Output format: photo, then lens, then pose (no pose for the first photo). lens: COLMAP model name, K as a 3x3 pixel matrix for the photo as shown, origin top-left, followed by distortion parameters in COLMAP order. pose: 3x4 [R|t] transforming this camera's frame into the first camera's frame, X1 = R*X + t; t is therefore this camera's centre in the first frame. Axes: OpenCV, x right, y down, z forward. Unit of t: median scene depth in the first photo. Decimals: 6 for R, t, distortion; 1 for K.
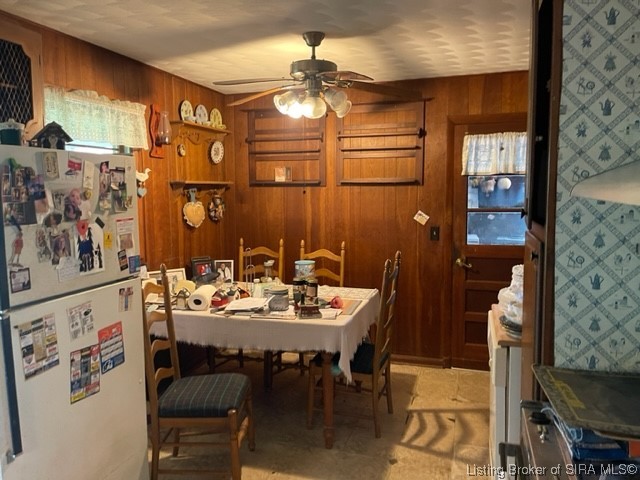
lens RADIAL K [[475.6, 0, 320.4], [0, 475.6, 238.8], [0, 0, 1]] dist [0.026044, -0.031918]
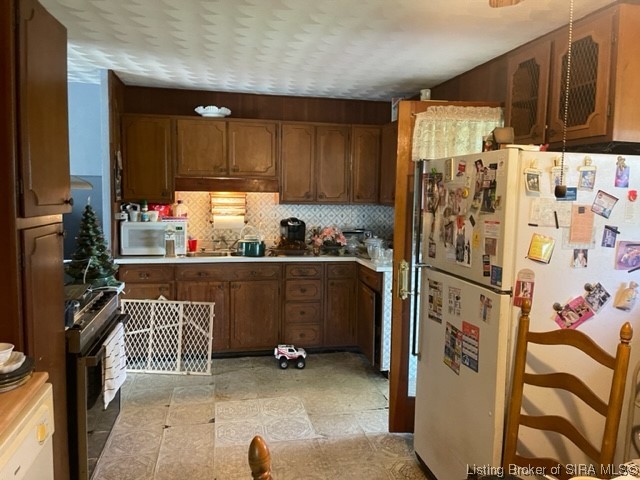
lens RADIAL K [[475.6, 0, 319.8], [0, 475.6, 239.0], [0, 0, 1]] dist [0.026044, -0.031918]
pose [[-0.867752, 0.042281, -0.495195, 0.332501], [-0.058991, 0.980569, 0.187097, -0.166883], [0.493484, 0.191566, -0.848396, 1.703966]]
